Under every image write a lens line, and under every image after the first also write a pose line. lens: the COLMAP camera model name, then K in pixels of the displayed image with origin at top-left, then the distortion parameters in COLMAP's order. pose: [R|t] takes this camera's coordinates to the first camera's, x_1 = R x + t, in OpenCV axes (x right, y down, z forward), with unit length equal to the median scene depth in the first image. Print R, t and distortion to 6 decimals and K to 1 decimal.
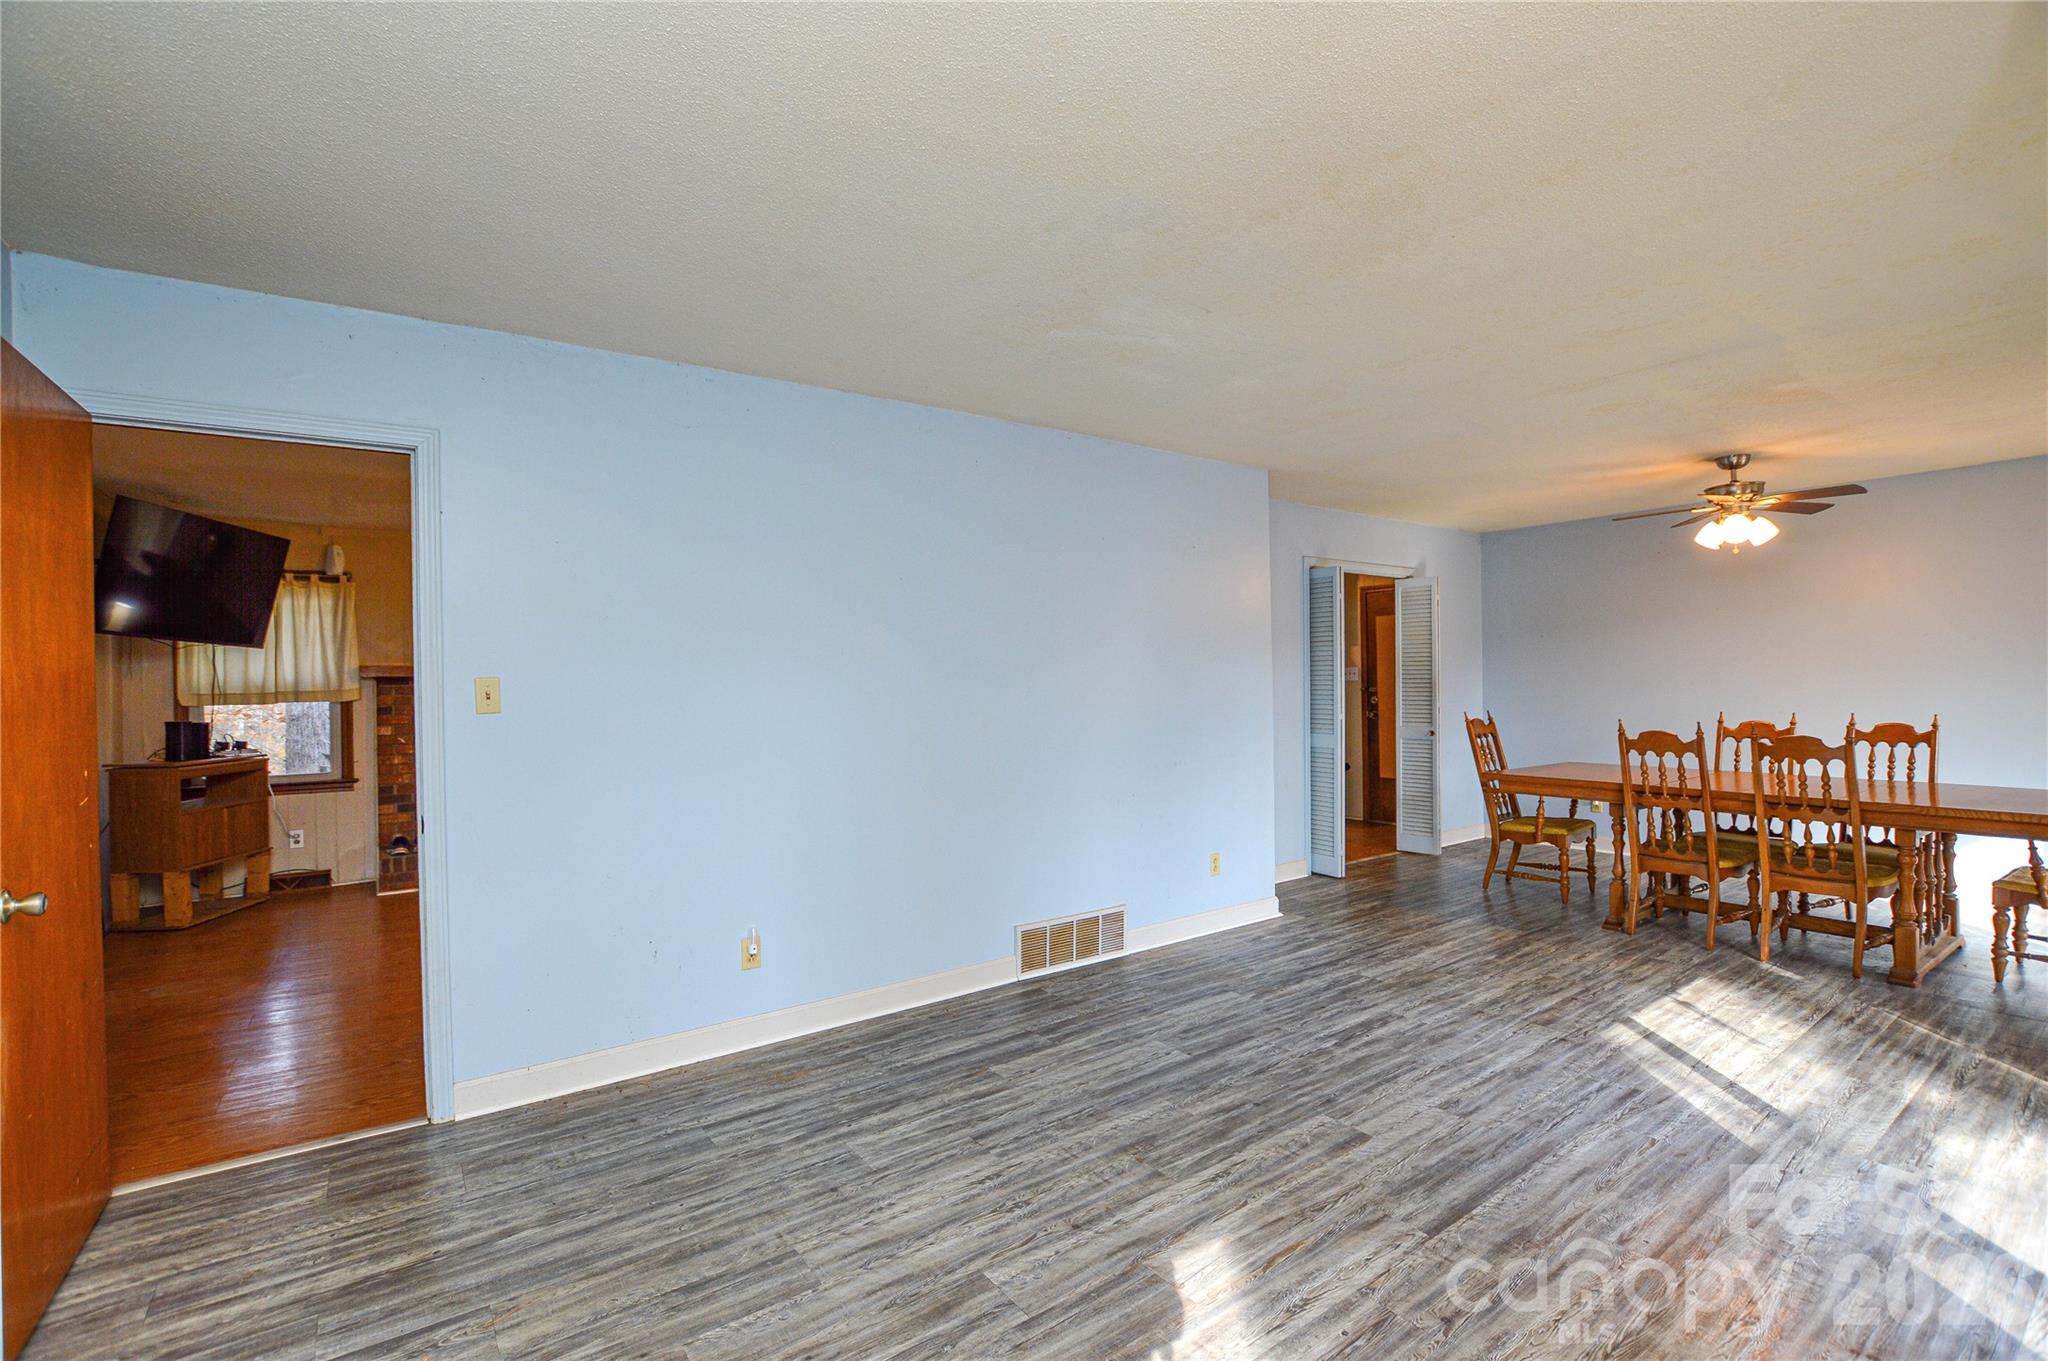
lens RADIAL K [[916.6, 0, 1025.2], [0, 916.6, 681.3], [0, 0, 1]] dist [-0.000554, 0.000049]
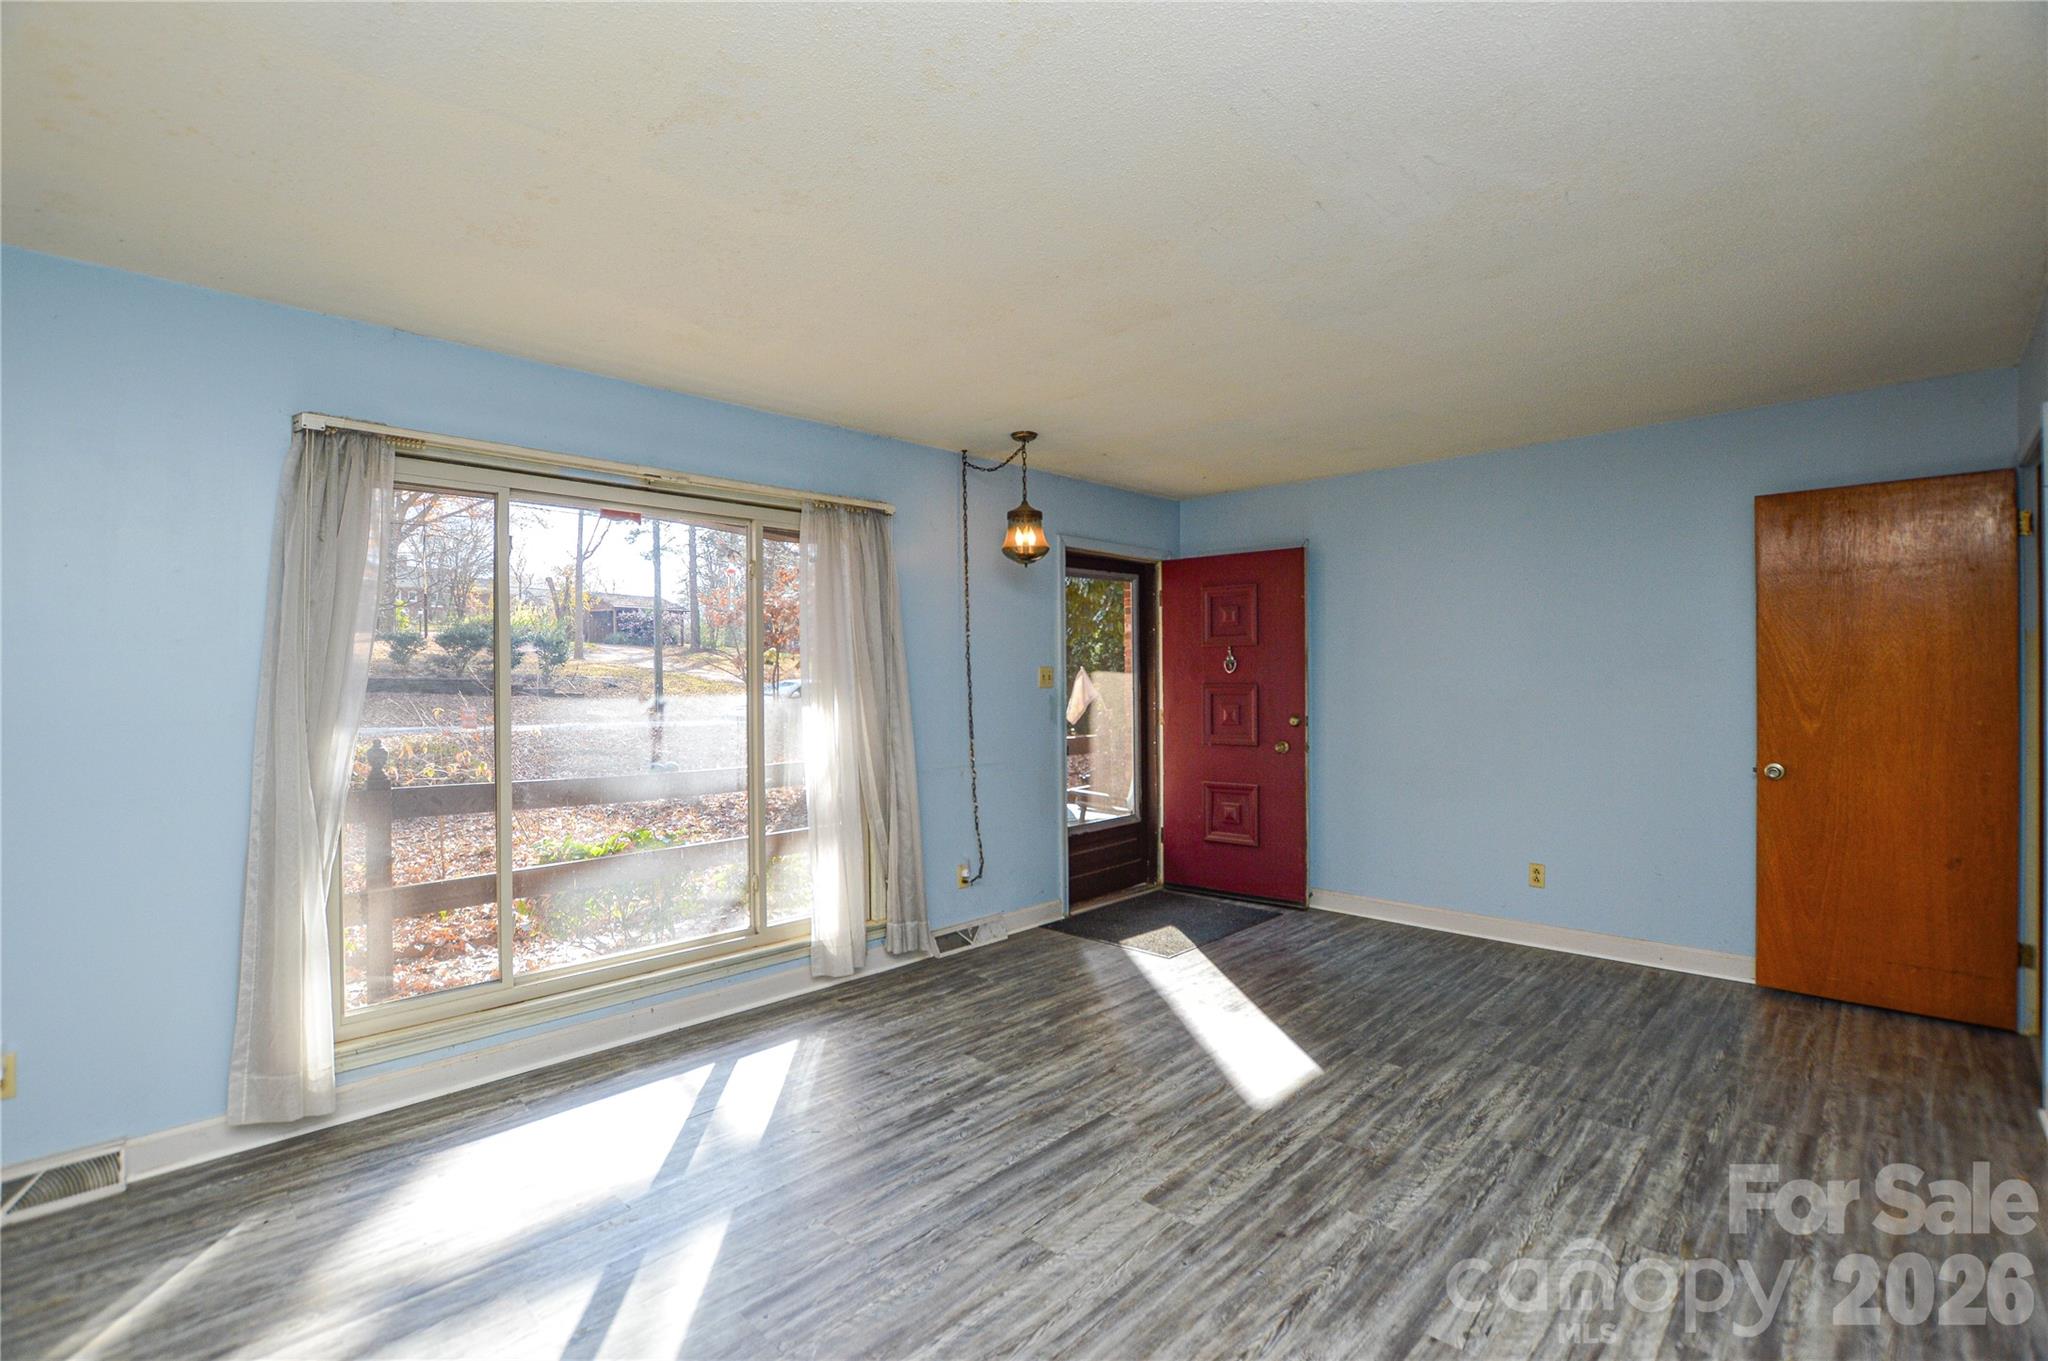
lens RADIAL K [[916.6, 0, 1020.5], [0, 916.6, 677.9], [0, 0, 1]] dist [-0.000554, 0.000049]
pose [[-0.985512, 0.016968, -0.168756, 0.646057], [0.015492, 0.999829, 0.010060, -0.015426], [0.168898, 0.007300, -0.985607, 1.880986]]
